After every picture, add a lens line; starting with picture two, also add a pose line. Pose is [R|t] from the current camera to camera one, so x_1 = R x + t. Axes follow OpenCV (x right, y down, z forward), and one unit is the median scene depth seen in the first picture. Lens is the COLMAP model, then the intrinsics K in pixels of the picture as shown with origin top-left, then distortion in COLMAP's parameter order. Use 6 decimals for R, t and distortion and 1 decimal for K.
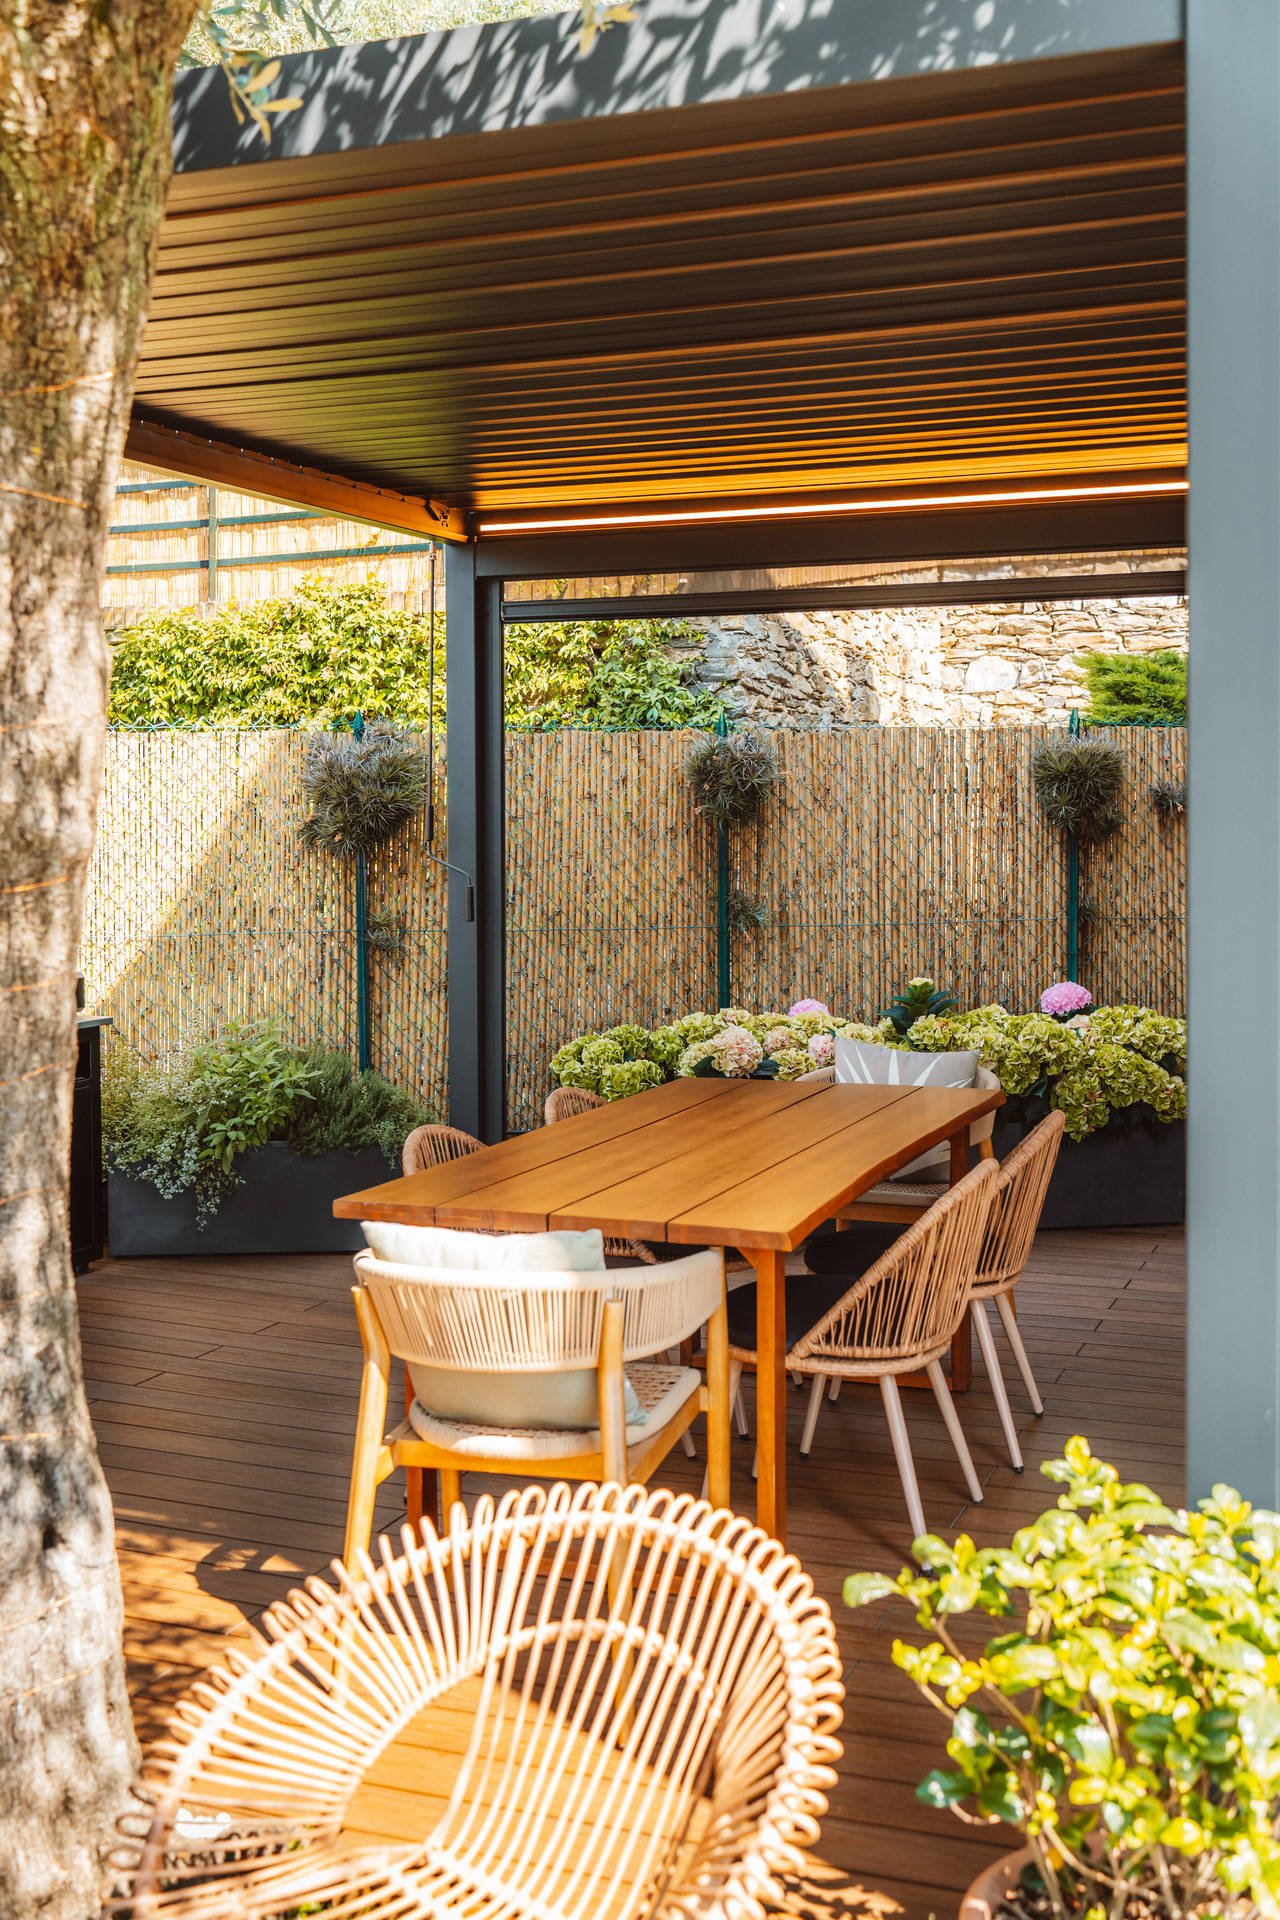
lens RADIAL K [[2056.3, 0, 640.0], [0, 2056.3, 960.0], [0, 0, 1]] dist [-0.004020, -0.005403]
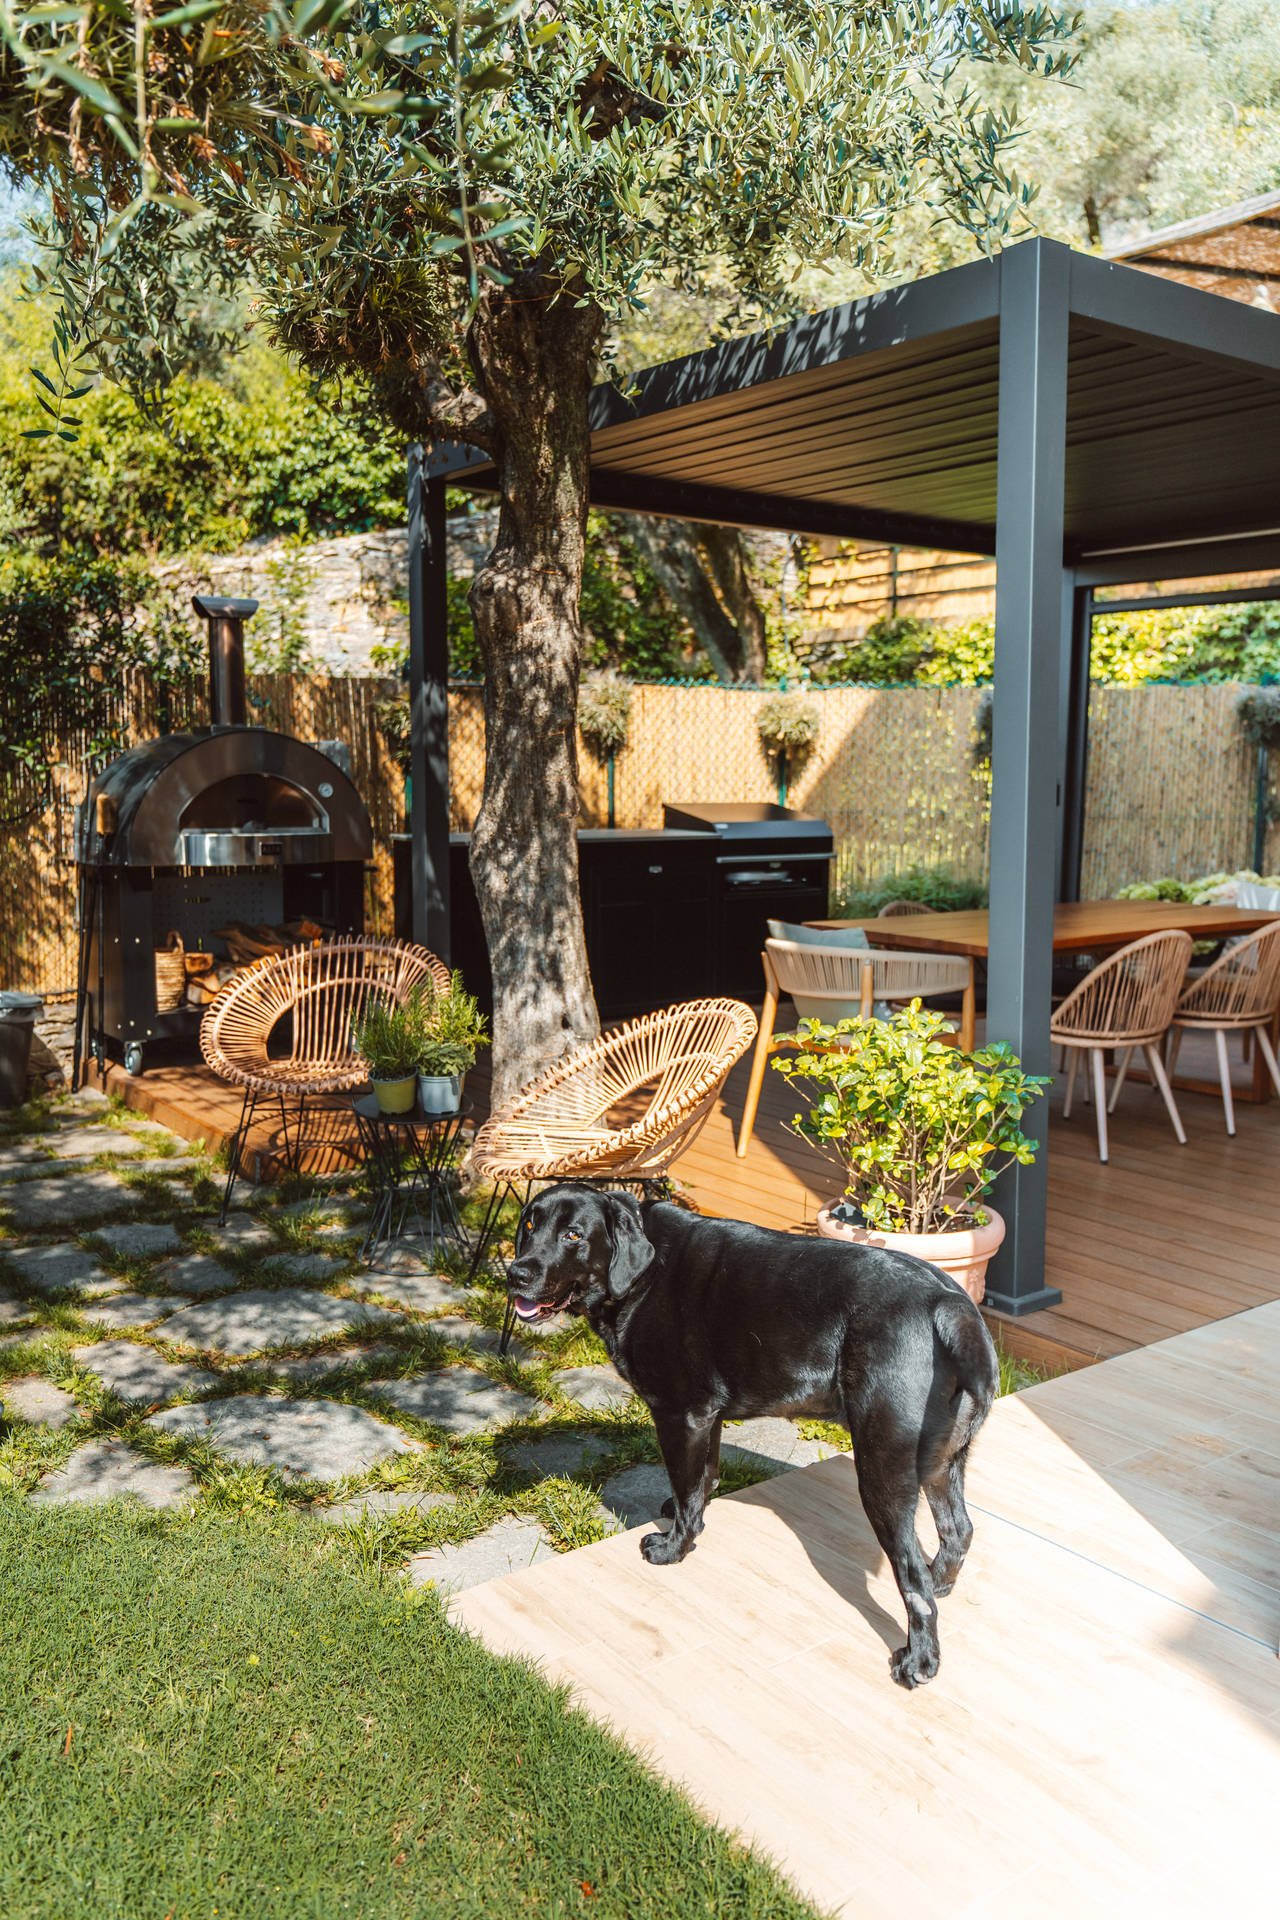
lens RADIAL K [[1552.9, 0, 640.0], [0, 1552.9, 960.0], [0, 0, 1]] dist [-0.004060, 0.001055]
pose [[0.835431, 0.075327, -0.544408, 0.308284], [-0.048743, 0.996815, 0.063125, 0.039513], [0.547429, -0.026200, 0.836442, -0.181221]]
